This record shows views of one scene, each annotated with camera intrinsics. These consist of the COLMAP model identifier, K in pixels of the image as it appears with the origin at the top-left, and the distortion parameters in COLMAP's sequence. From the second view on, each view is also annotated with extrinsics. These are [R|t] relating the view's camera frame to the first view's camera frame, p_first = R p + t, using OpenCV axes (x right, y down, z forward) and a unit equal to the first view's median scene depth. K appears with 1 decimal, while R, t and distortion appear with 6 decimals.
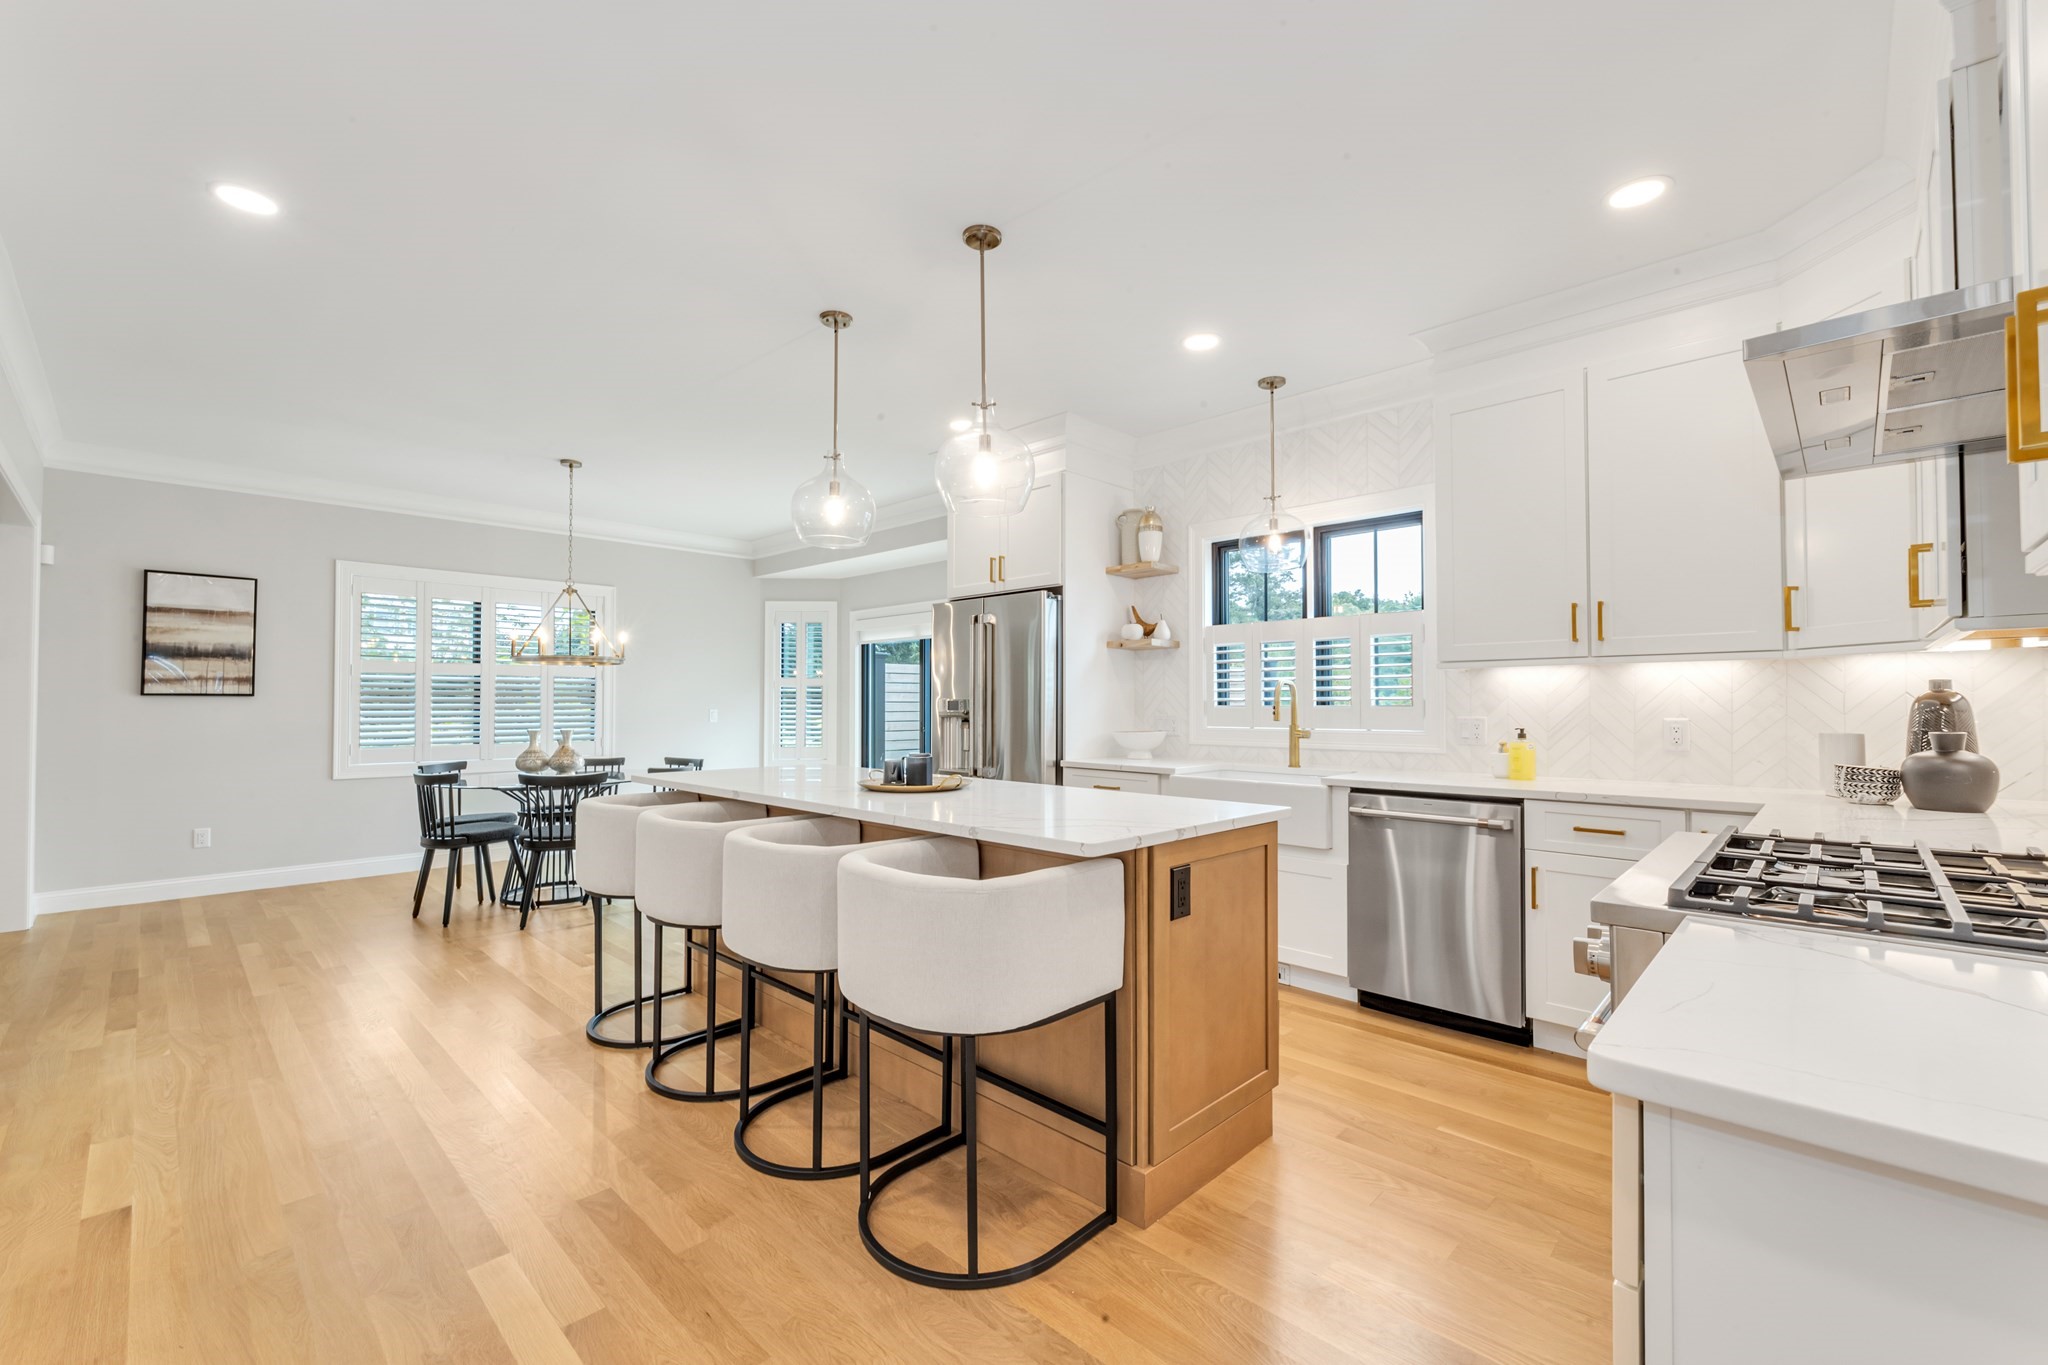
lens RADIAL K [[849.1, 0, 1019.4], [0, 849.1, 682.8], [0, 0, 1]] dist [-0.000801, 0.001493]
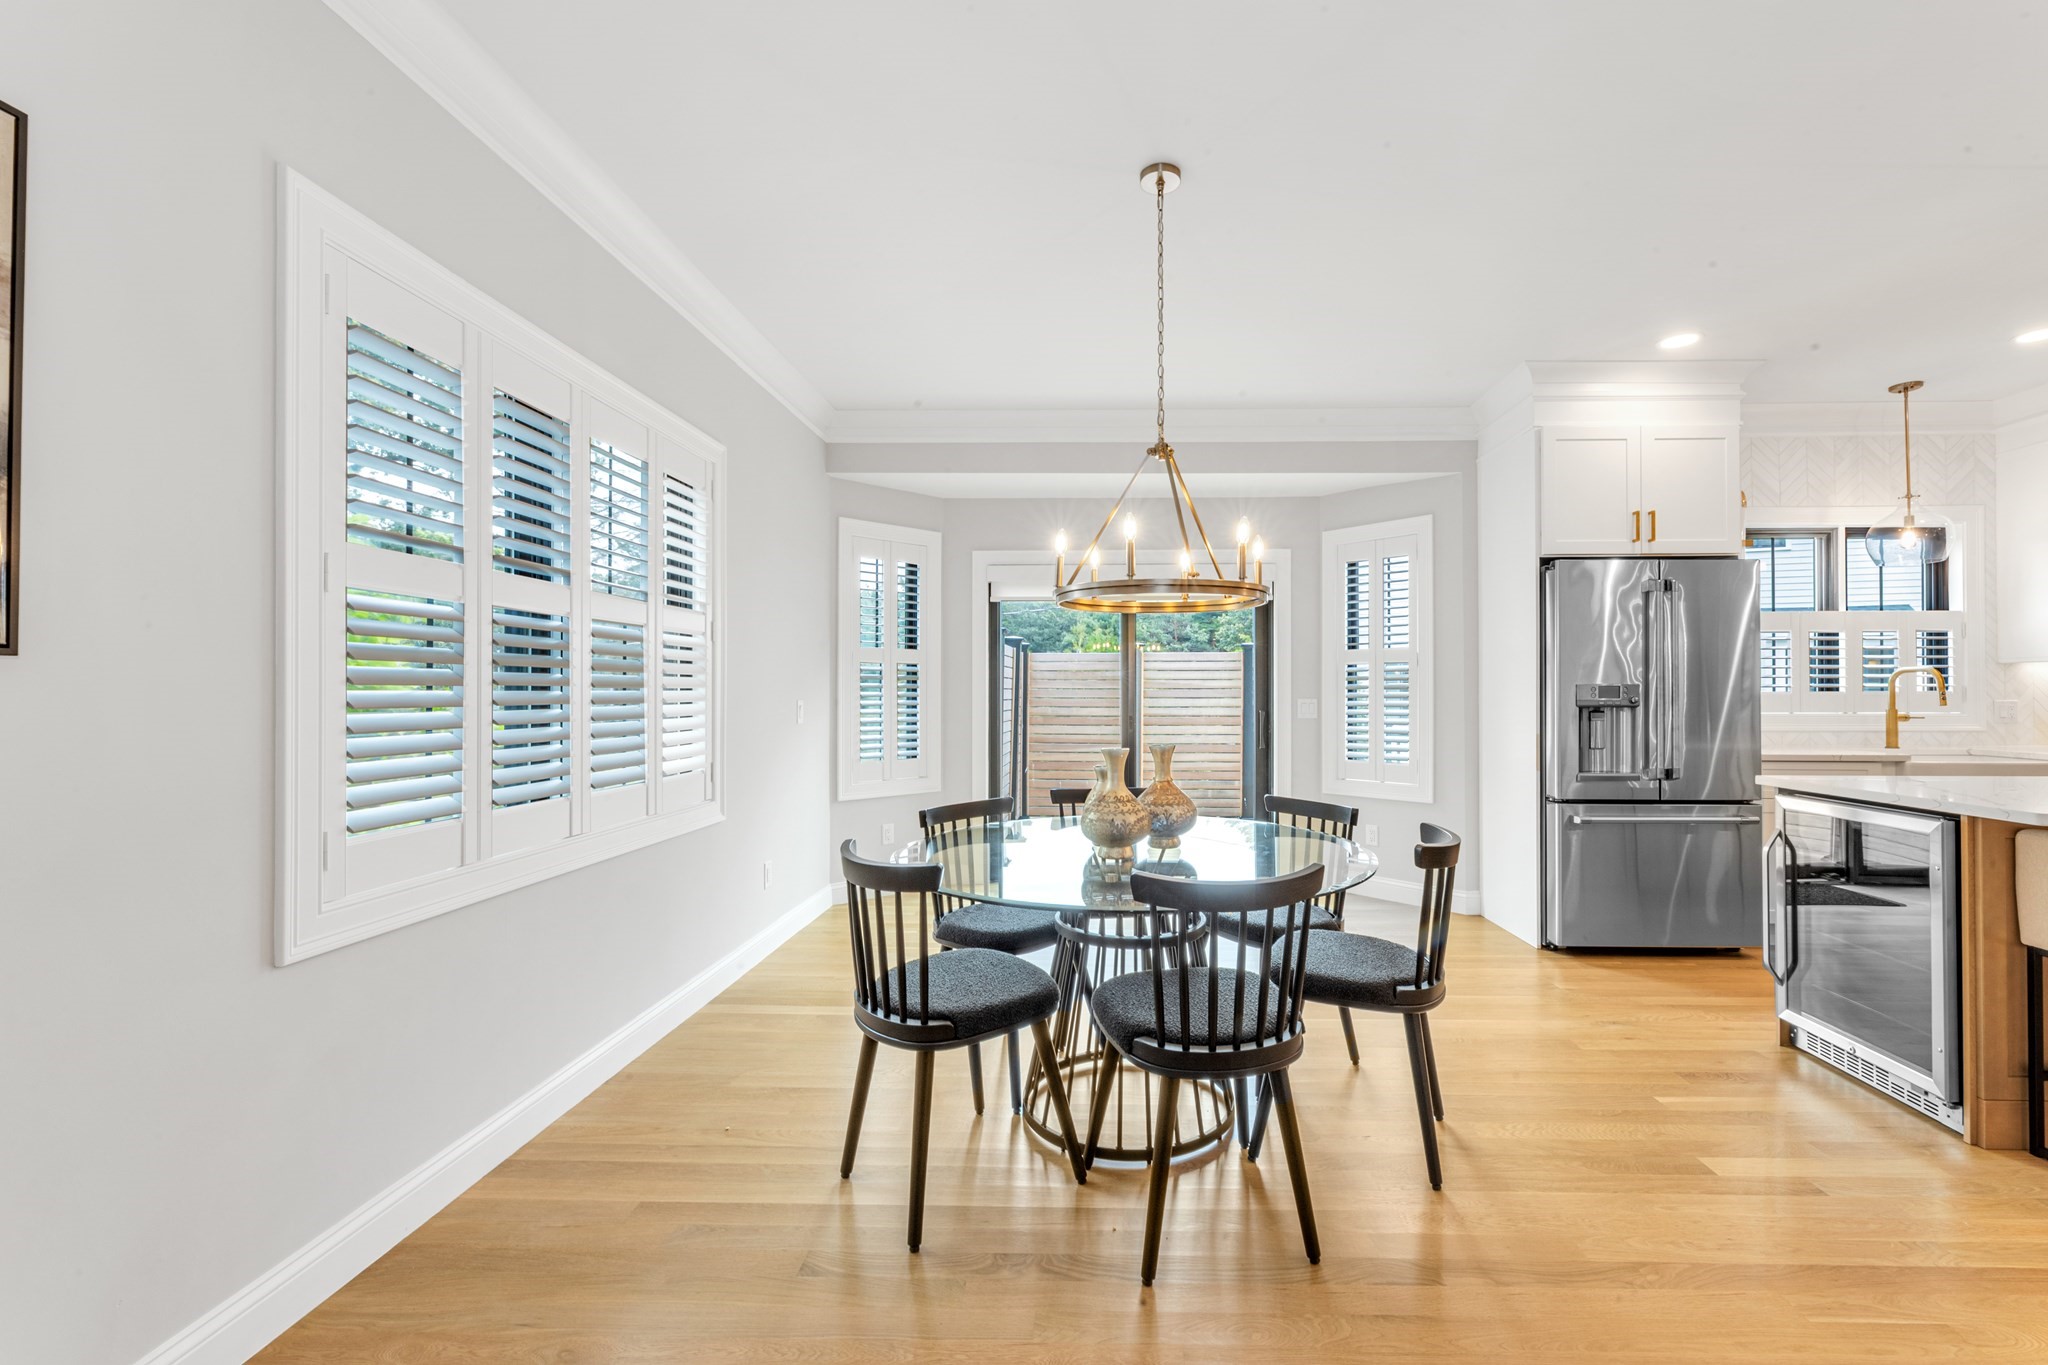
lens RADIAL K [[863.1, 0, 1056.7], [0, 863.1, 688.8], [0, 0, 1]] dist [-0.001249, 0.000288]
pose [[0.737621, 0.005849, 0.675190, -1.135726], [-0.016519, 0.999820, 0.009385, 0.029268], [-0.675013, -0.018076, 0.737585, 0.859183]]
